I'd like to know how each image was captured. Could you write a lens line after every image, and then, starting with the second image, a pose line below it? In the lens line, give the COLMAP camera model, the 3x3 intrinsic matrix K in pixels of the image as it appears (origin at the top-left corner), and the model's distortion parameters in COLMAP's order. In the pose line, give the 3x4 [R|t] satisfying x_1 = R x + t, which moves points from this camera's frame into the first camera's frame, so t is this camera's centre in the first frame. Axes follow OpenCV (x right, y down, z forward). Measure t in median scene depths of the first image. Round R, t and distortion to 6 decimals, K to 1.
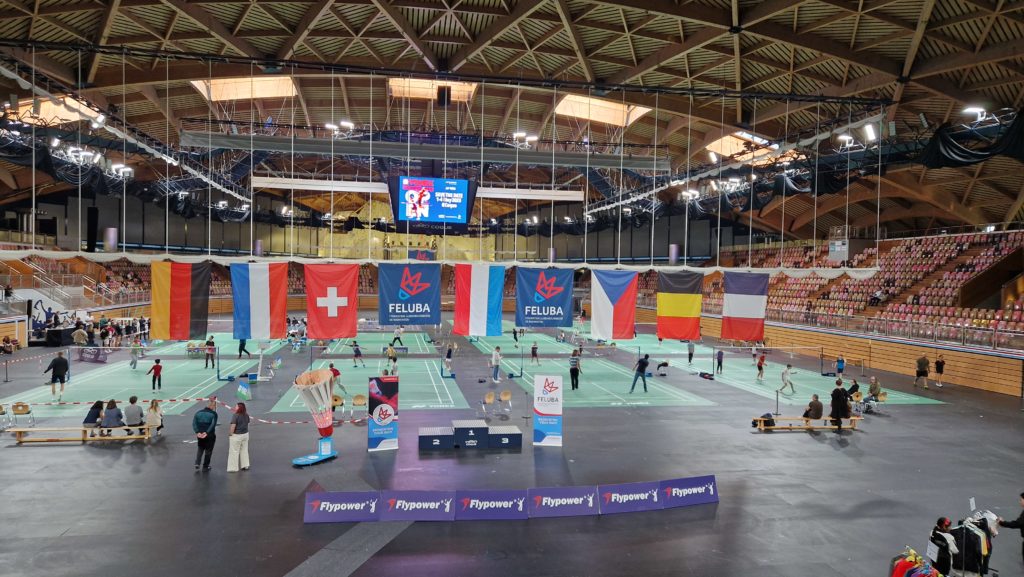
lens RADIAL K [[701.5, 0, 512.0], [0, 701.5, 288.5], [0, 0, 1]] dist [0.089999, 0.000293]
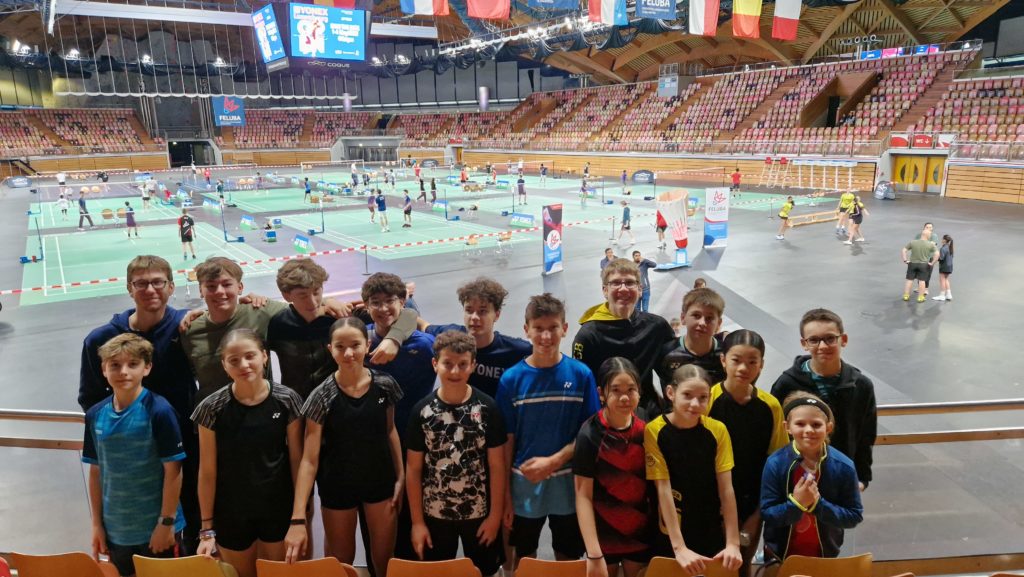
lens RADIAL K [[701.5, 0, 512.0], [0, 701.5, 288.5], [0, 0, 1]] dist [0.089999, 0.000293]
pose [[0.919777, -0.122702, 0.372766, -0.275962], [0.043605, 0.975936, 0.213652, 0.009024], [-0.390011, -0.180258, 0.902994, 0.023886]]
